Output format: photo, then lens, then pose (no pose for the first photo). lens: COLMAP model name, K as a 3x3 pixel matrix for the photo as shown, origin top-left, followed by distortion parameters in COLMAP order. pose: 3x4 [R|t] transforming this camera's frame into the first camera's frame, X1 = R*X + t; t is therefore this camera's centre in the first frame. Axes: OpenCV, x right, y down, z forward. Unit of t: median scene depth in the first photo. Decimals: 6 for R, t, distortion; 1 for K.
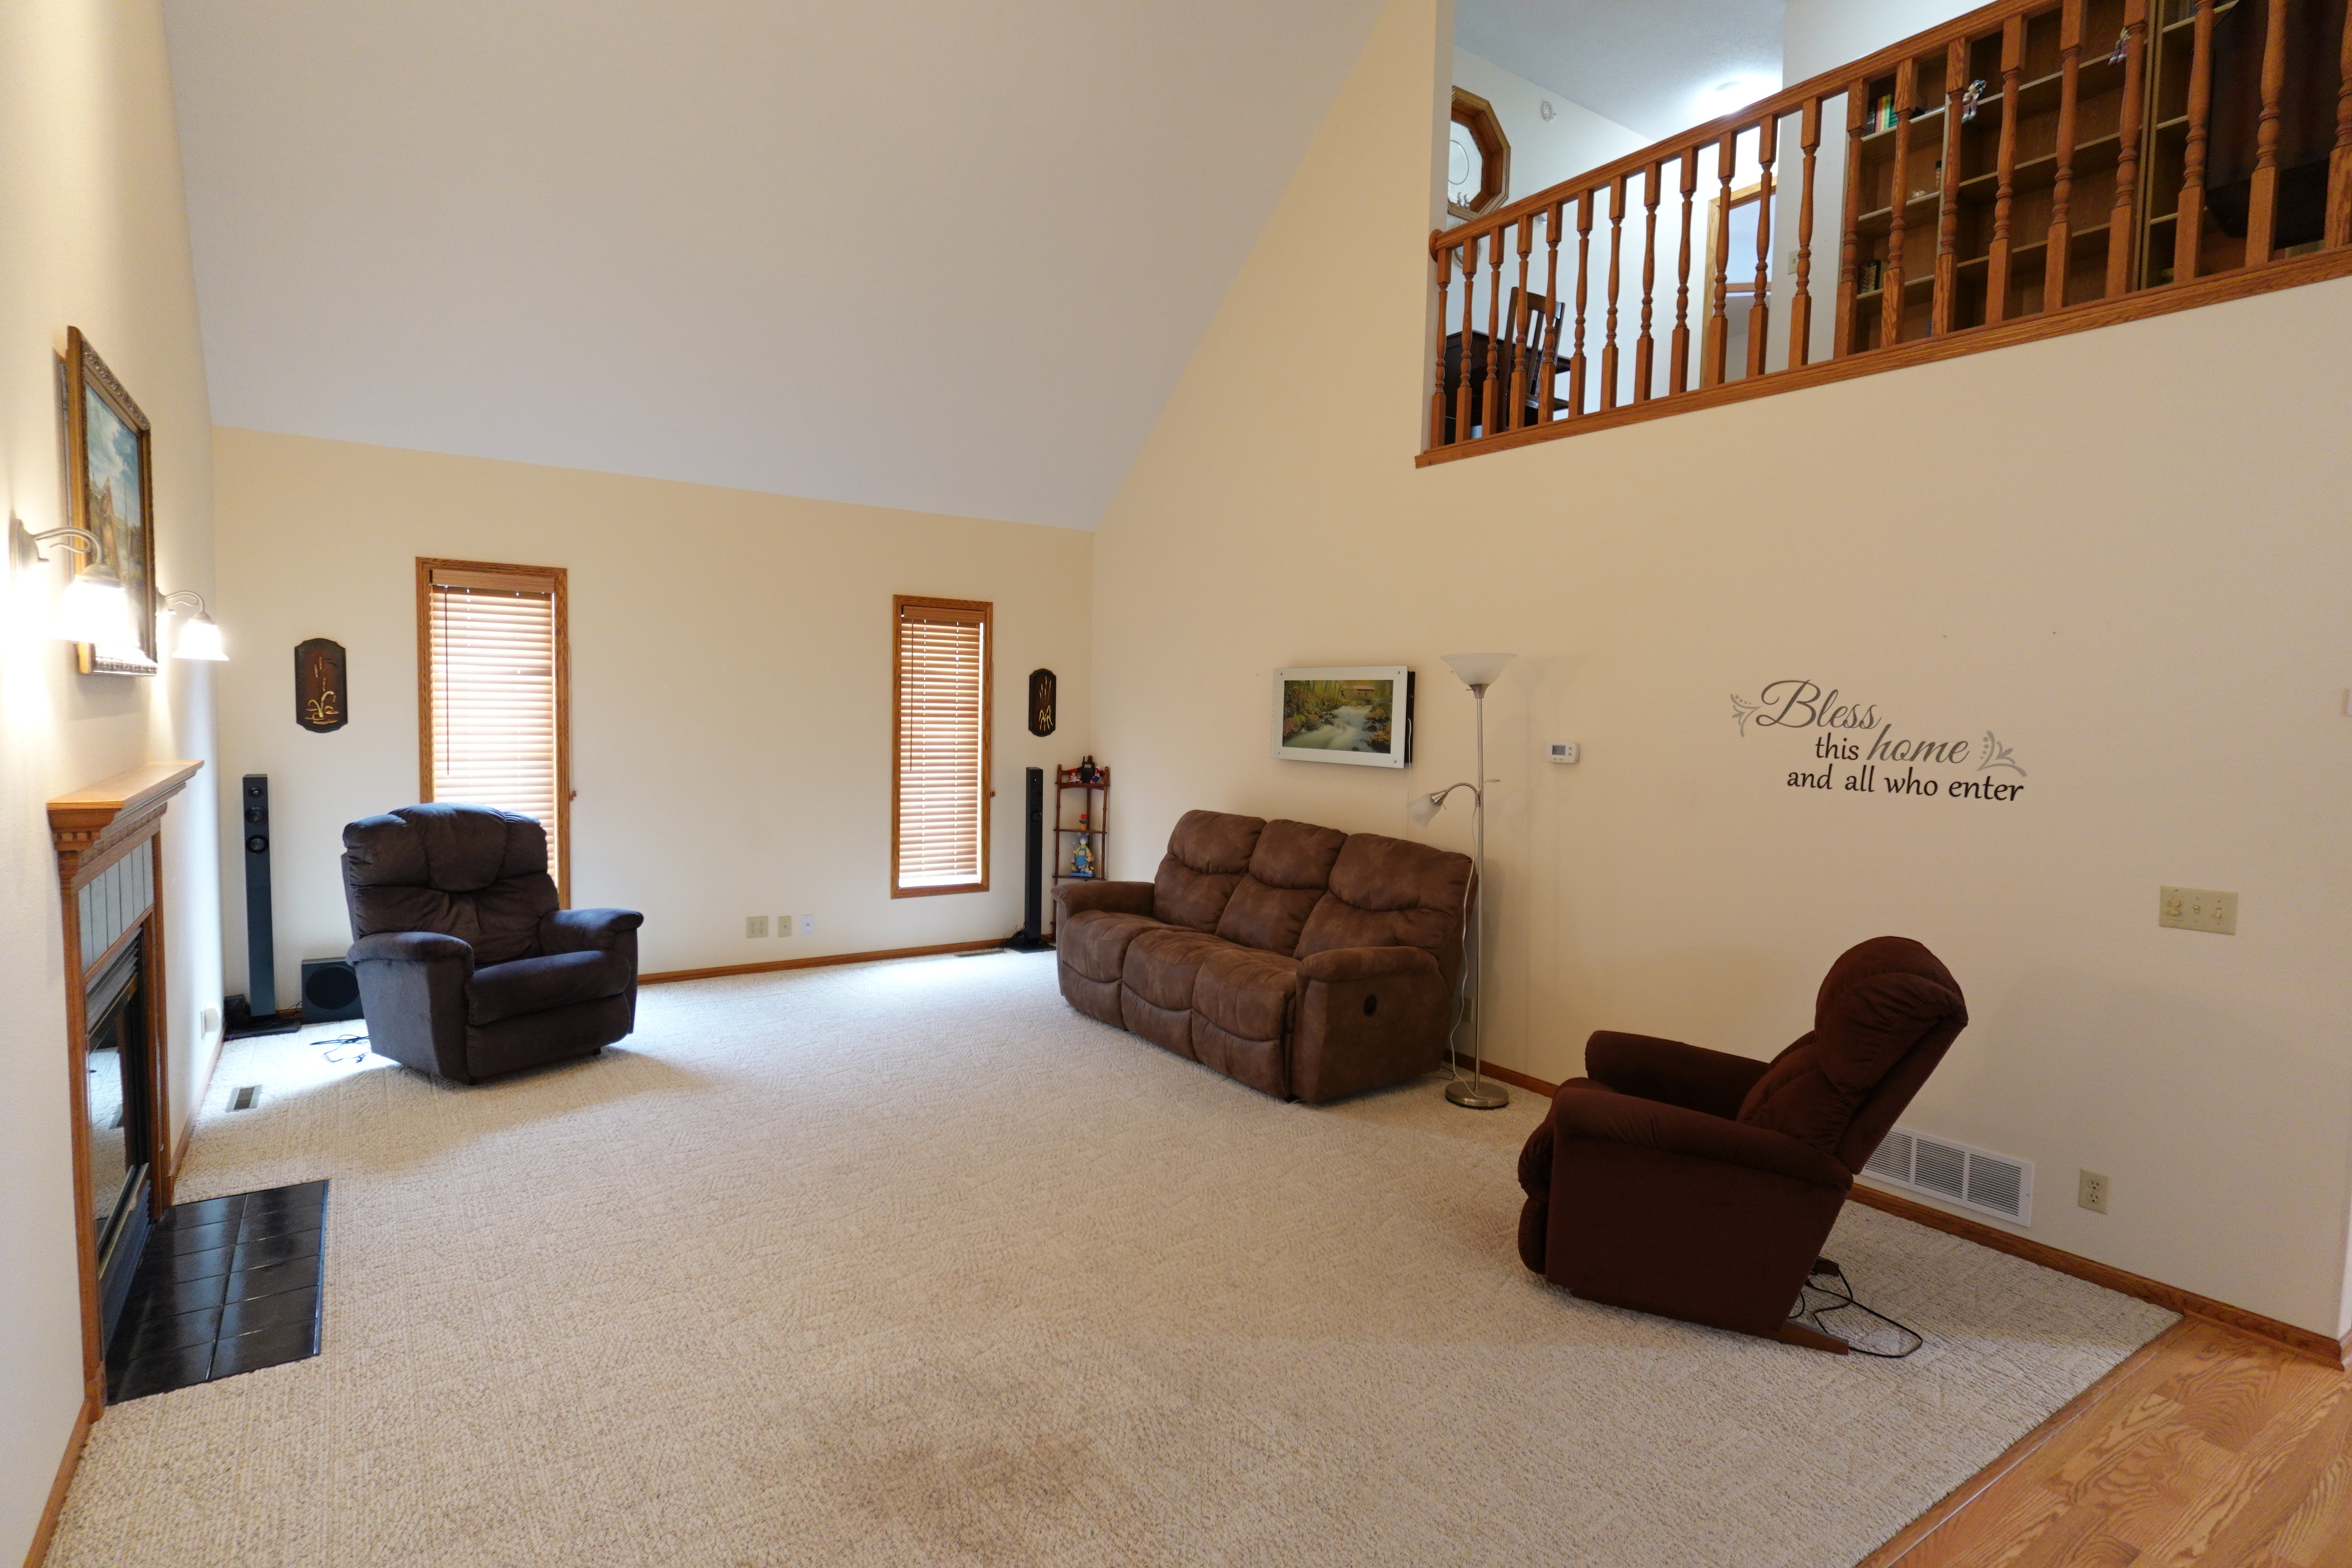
lens RADIAL K [[1196.3, 0, 1176.1], [0, 1196.3, 779.5], [0, 0, 1]] dist [-0.002447, -0.001362]
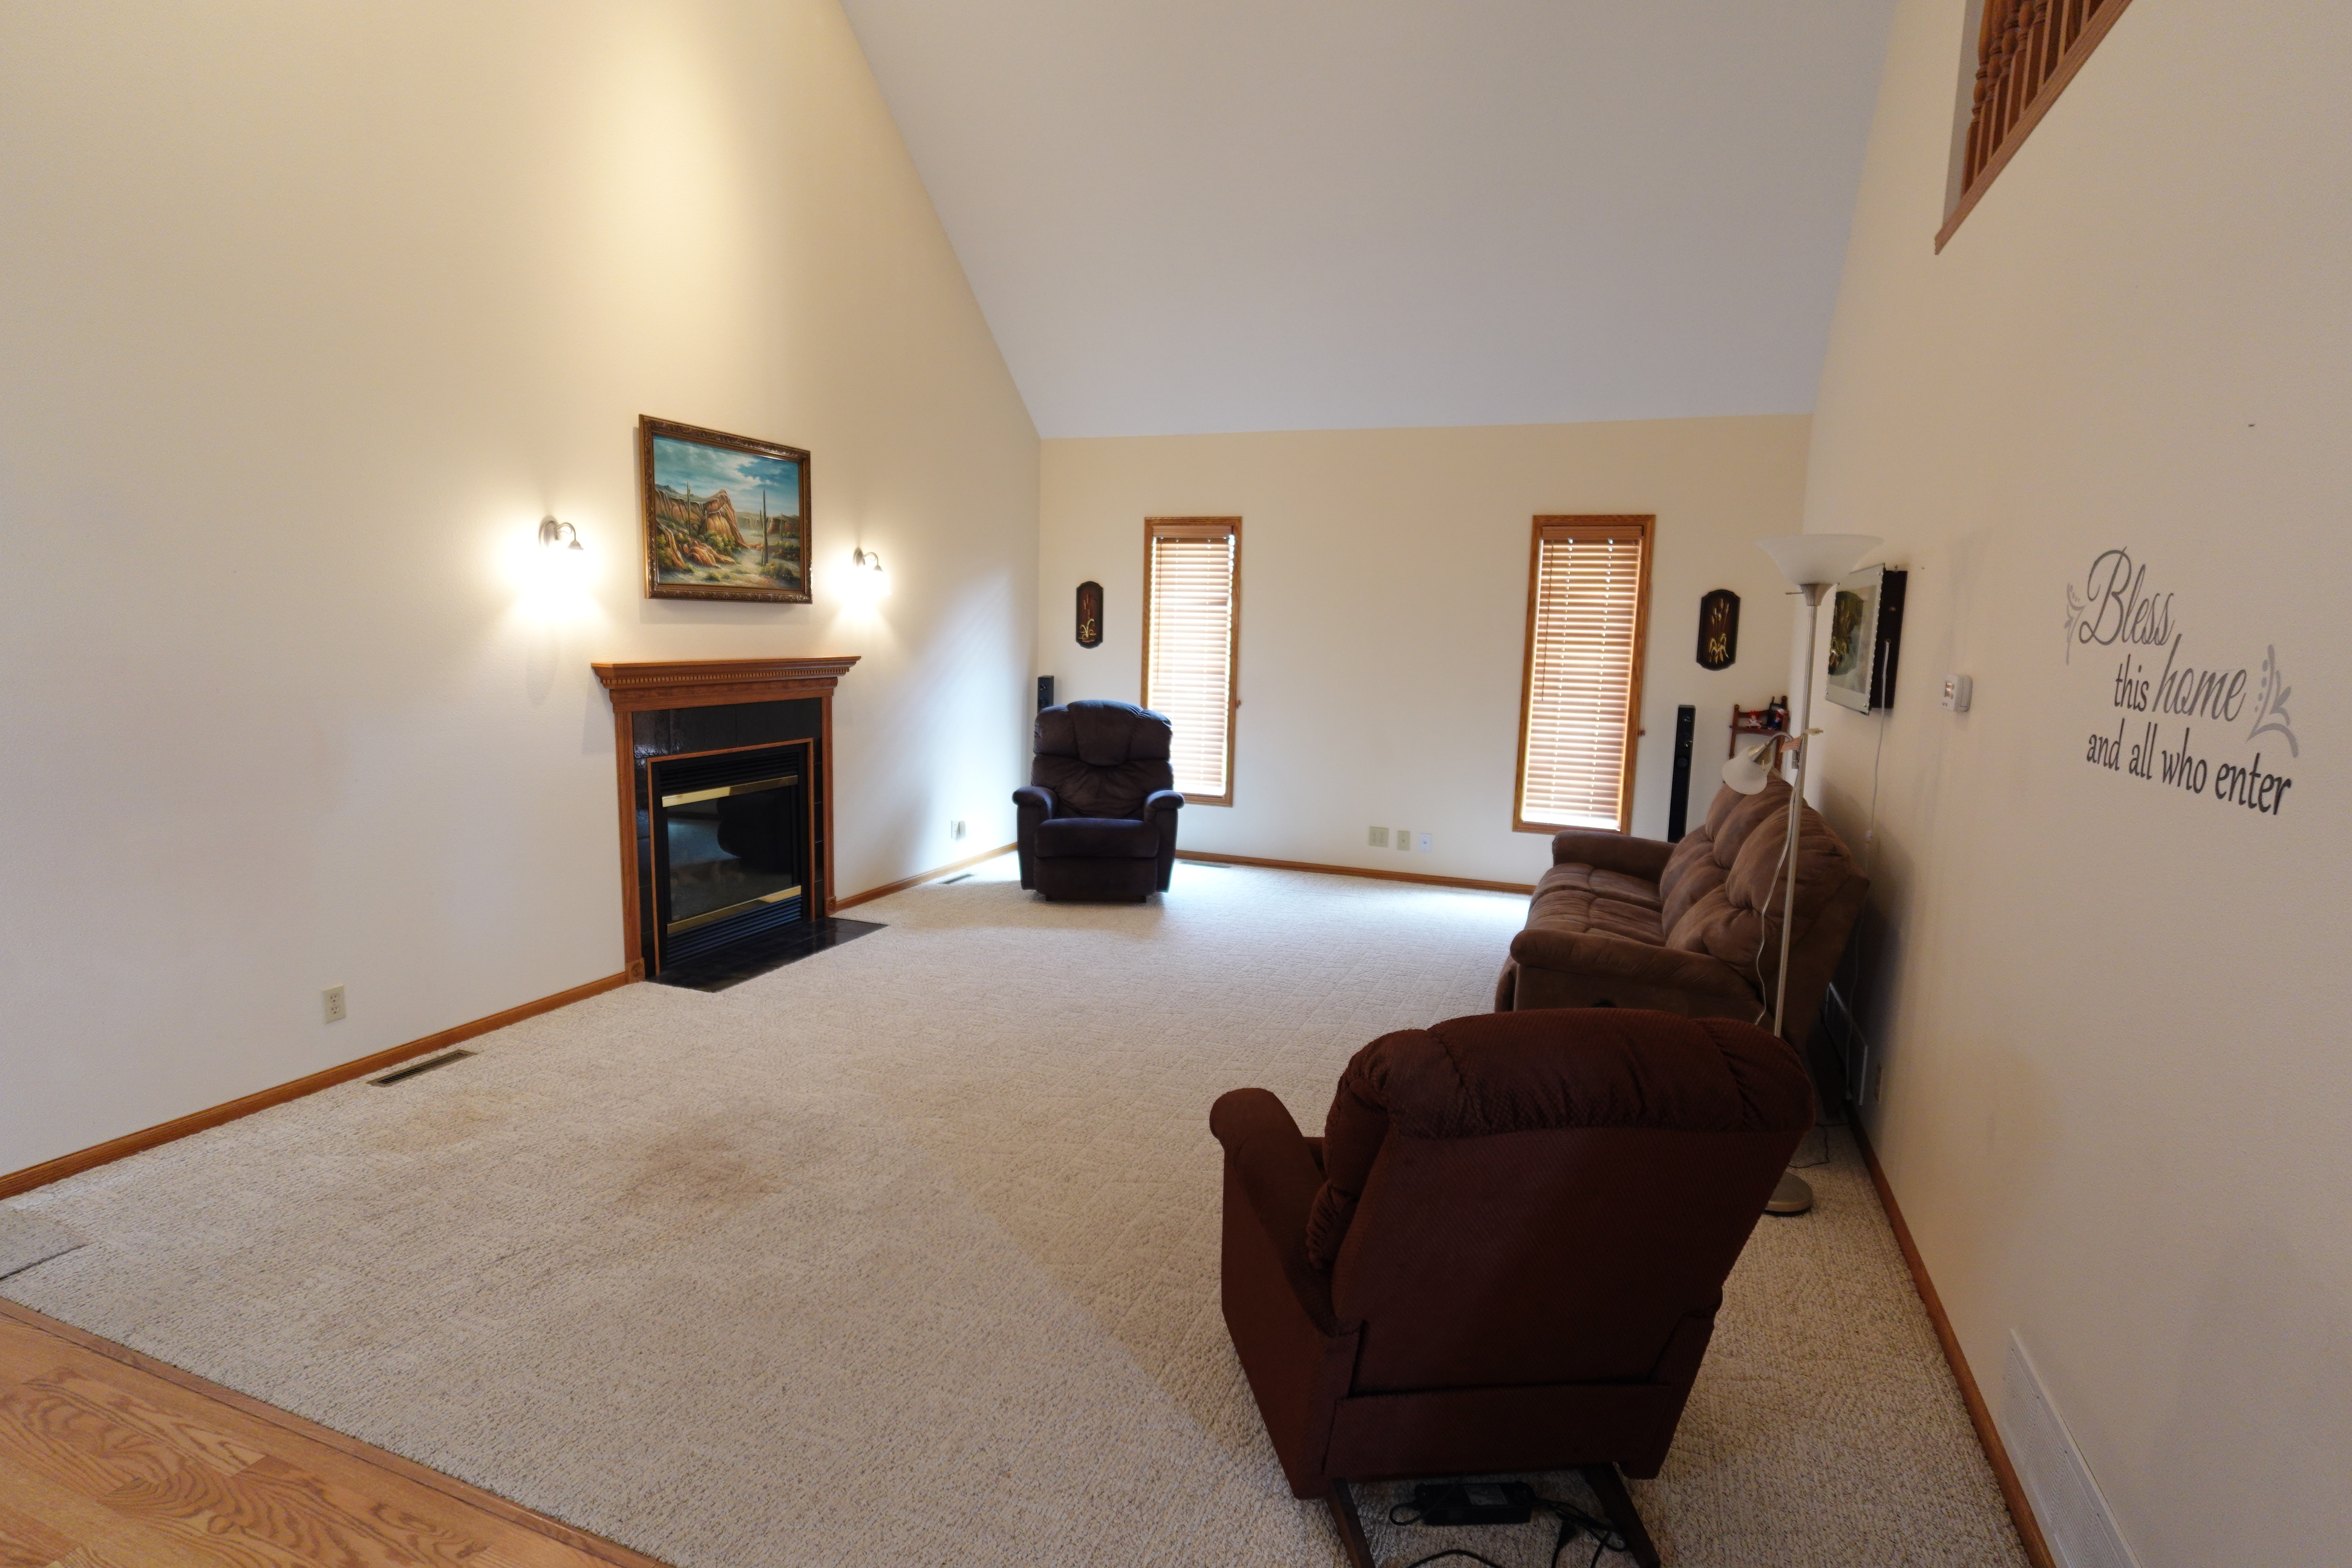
lens RADIAL K [[1196.3, 0, 1170.7], [0, 1196.3, 777.0], [0, 0, 1]] dist [-0.002447, -0.001362]
pose [[0.553490, 0.098331, -0.827030, 0.761992], [-0.062443, 0.995110, 0.076525, -0.002562], [0.830511, 0.009286, 0.556924, 0.420502]]
